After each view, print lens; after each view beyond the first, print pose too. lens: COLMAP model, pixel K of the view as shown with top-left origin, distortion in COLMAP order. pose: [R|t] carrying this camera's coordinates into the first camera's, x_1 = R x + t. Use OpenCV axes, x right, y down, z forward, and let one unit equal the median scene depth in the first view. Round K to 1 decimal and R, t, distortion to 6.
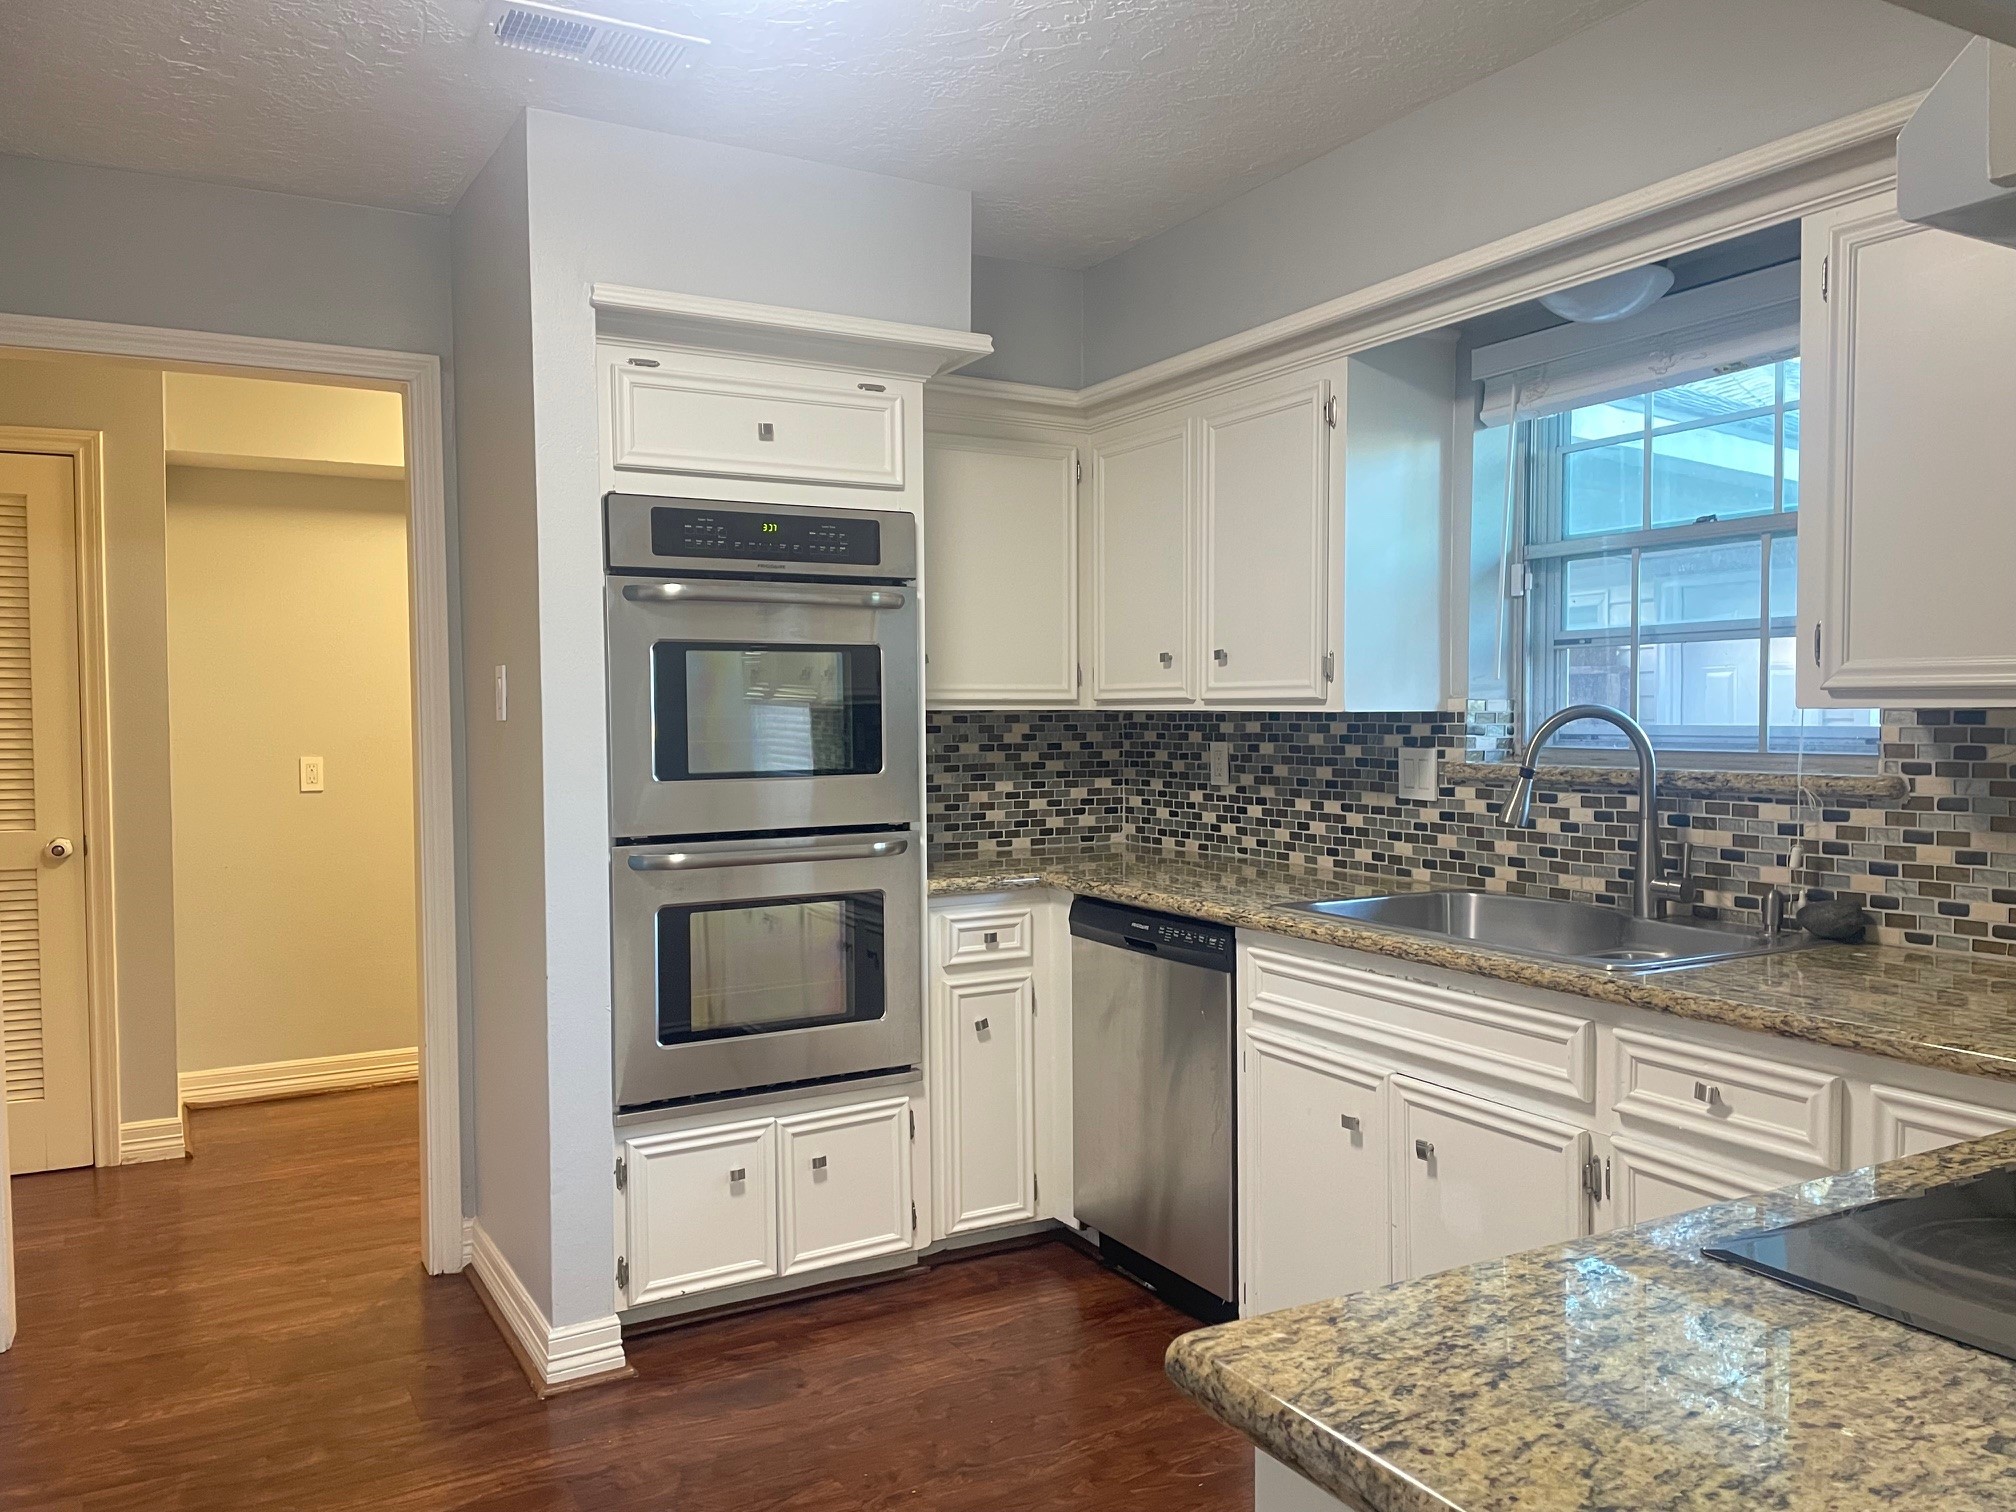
lens RADIAL K [[1504.3, 0, 1008.0], [0, 1504.3, 756.0], [0, 0, 1]] dist [0.019245, -0.002129]
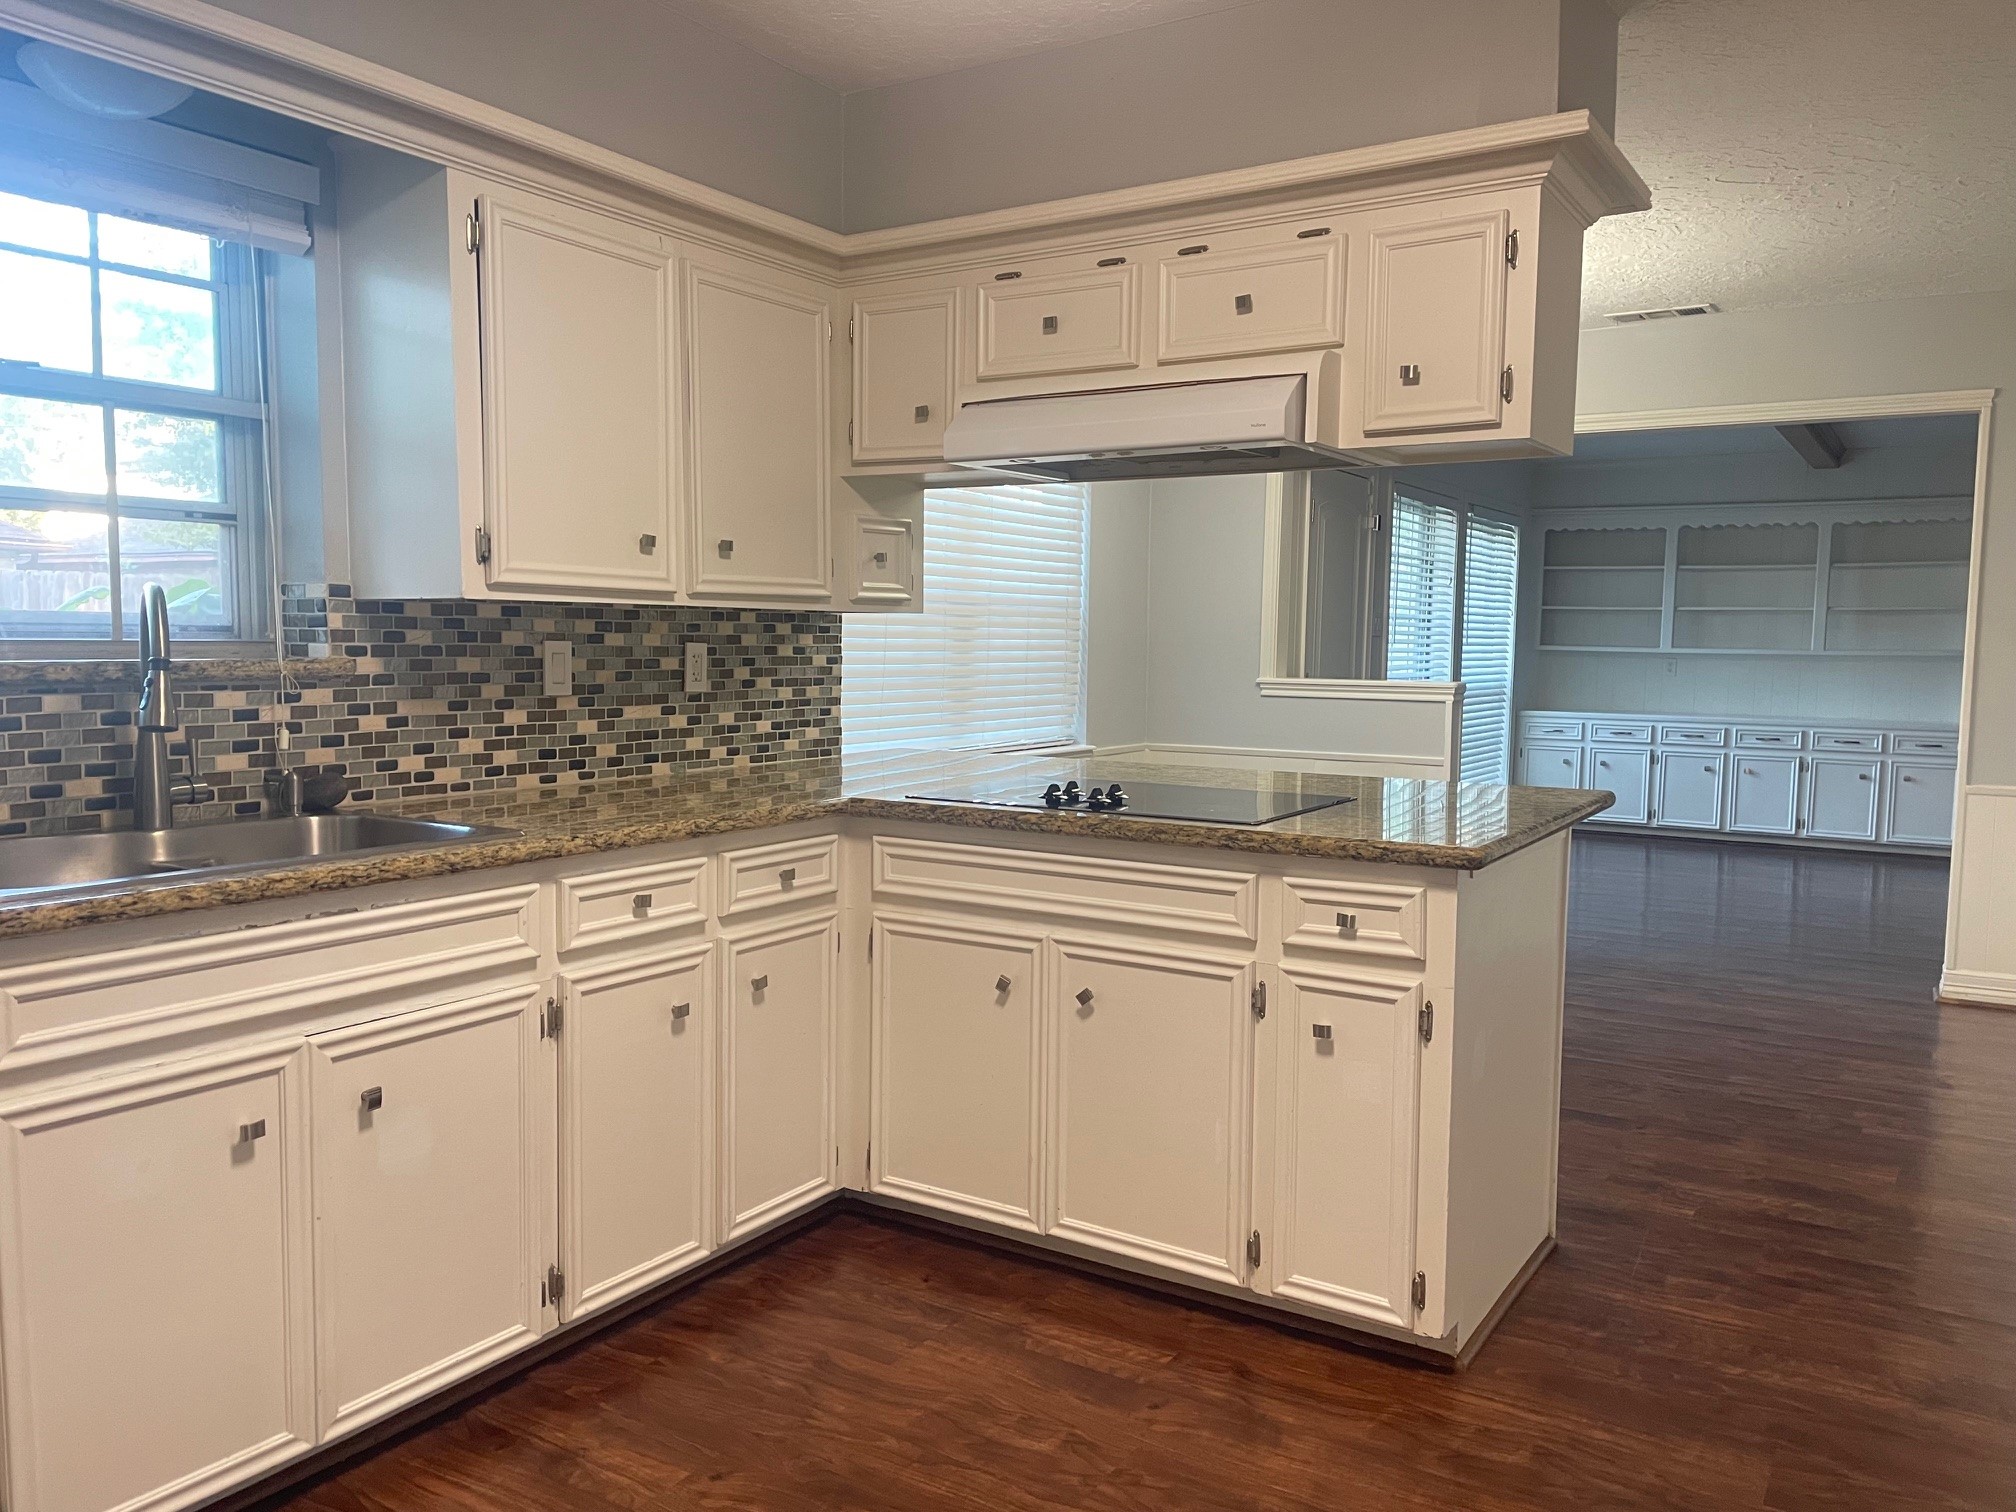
lens RADIAL K [[1512.3, 0, 1024.2], [0, 1512.3, 748.0], [0, 0, 1]] dist [0.049118, -0.004511]
pose [[-0.474456, -0.066387, 0.877772, -0.616196], [0.016466, 0.996308, 0.084253, -0.007012], [-0.880125, 0.054428, -0.471612, 1.001605]]
